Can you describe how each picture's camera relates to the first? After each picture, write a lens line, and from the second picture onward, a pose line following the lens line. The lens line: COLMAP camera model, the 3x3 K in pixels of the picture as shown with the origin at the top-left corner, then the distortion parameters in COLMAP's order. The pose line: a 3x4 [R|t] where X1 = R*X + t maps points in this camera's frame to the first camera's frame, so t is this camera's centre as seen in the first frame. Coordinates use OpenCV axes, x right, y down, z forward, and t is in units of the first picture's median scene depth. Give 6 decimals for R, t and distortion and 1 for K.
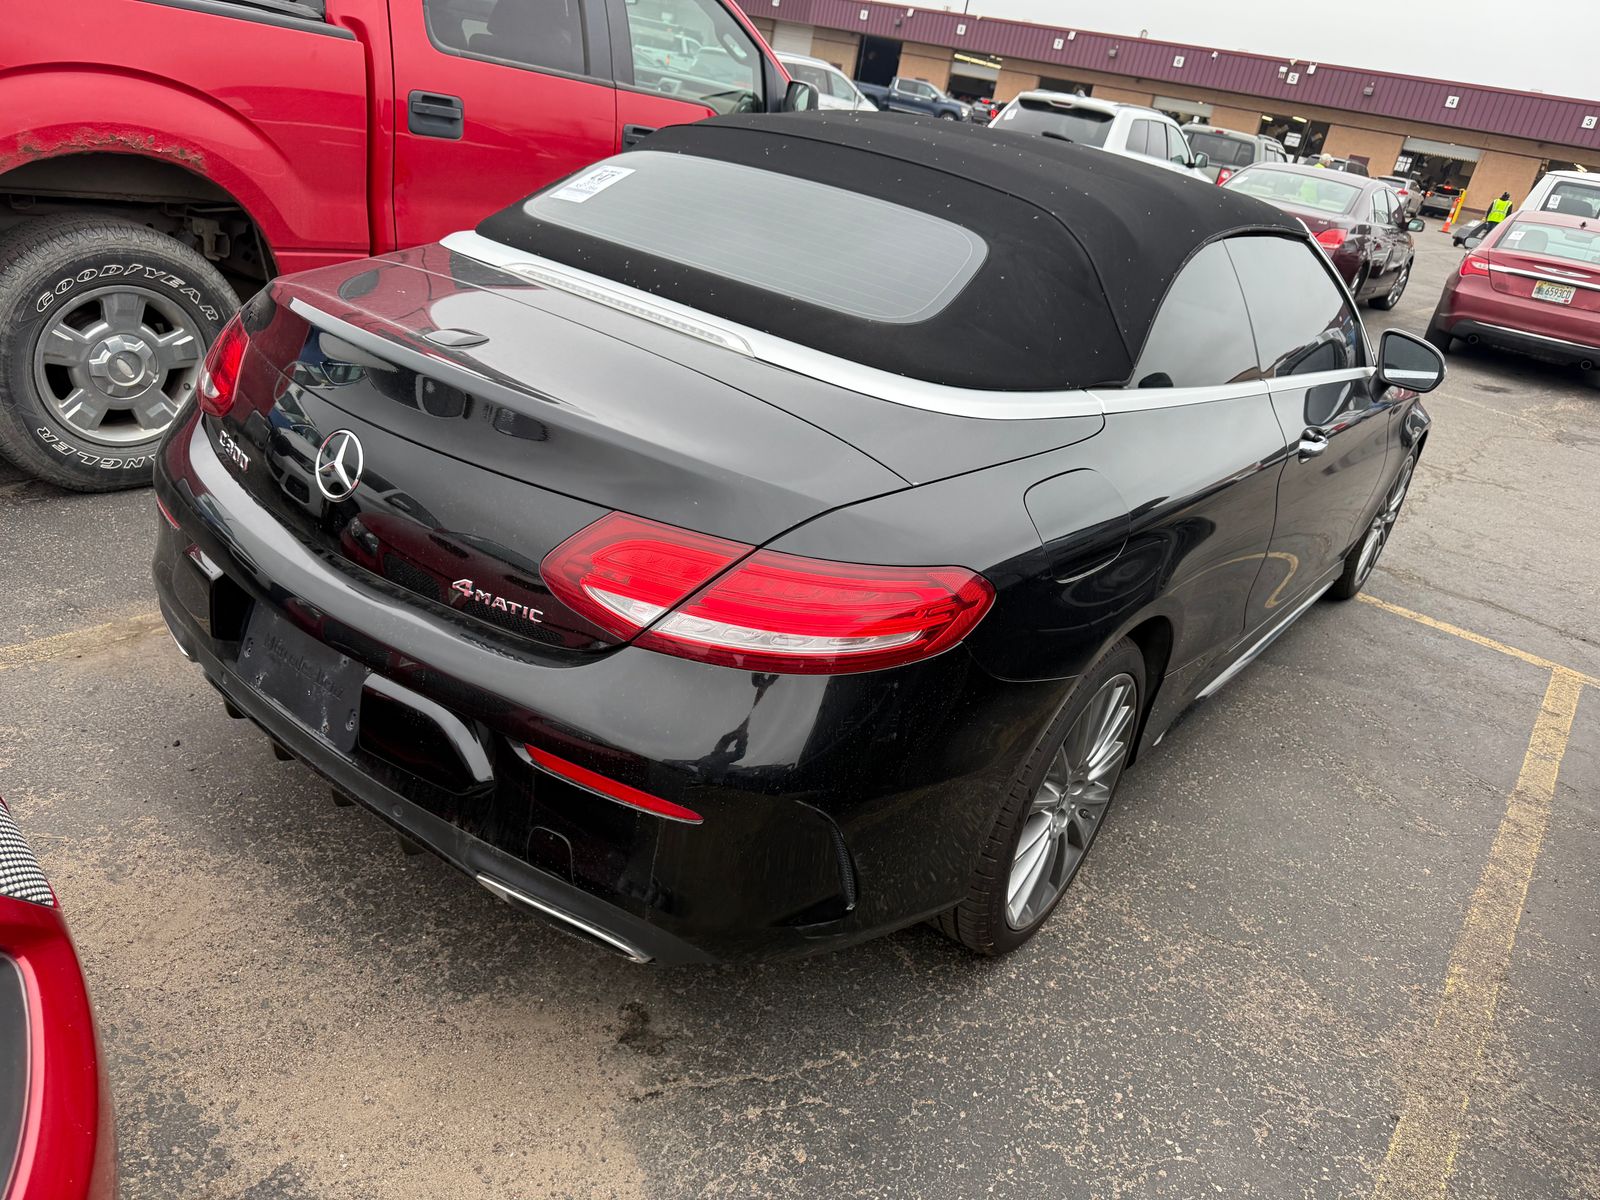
lens RADIAL K [[1143.3, 0, 791.6], [0, 1143.3, 601.0], [0, 0, 1]] dist [0.011816, -0.018820]
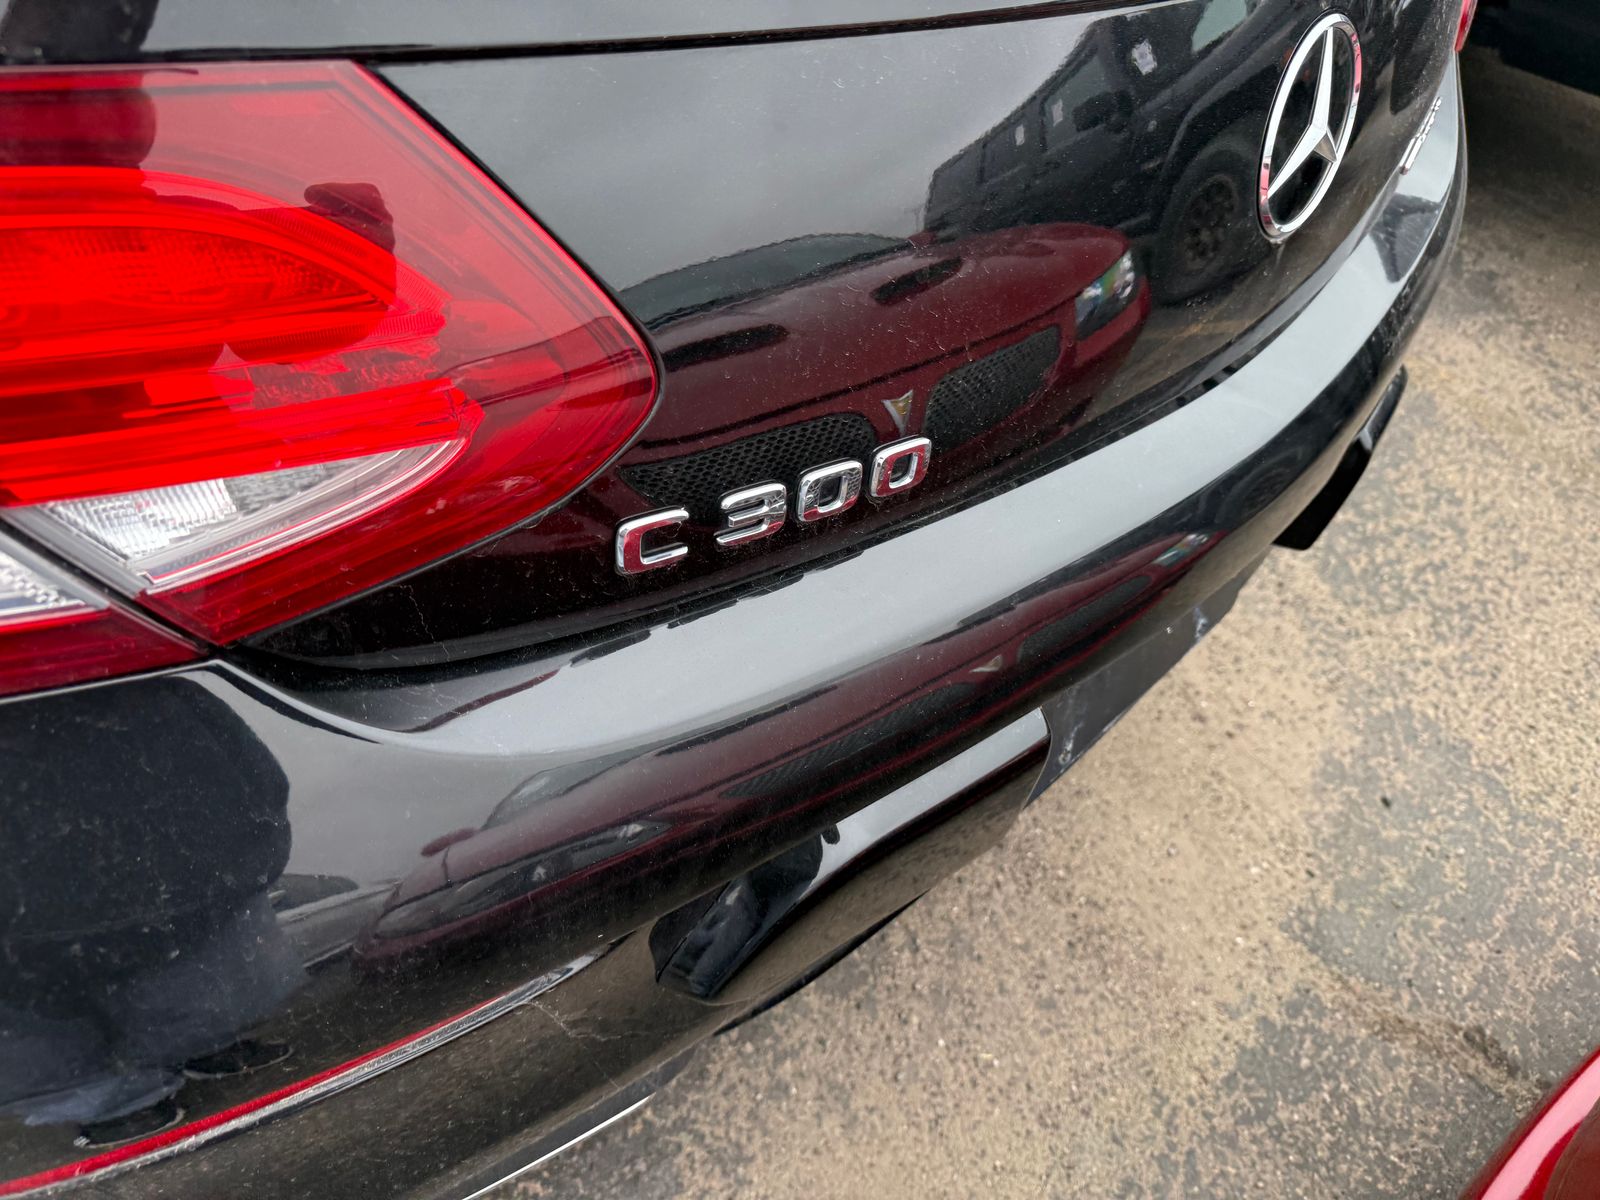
lens RADIAL K [[1176.7, 0, 795.3], [0, 1176.7, 589.1], [0, 0, 1]] dist [-0.012533, -0.010616]
pose [[0.144881, -0.822213, 0.550432, -0.588962], [0.257511, 0.568464, 0.781368, -0.293430], [-0.955352, 0.028536, 0.294088, 0.849392]]
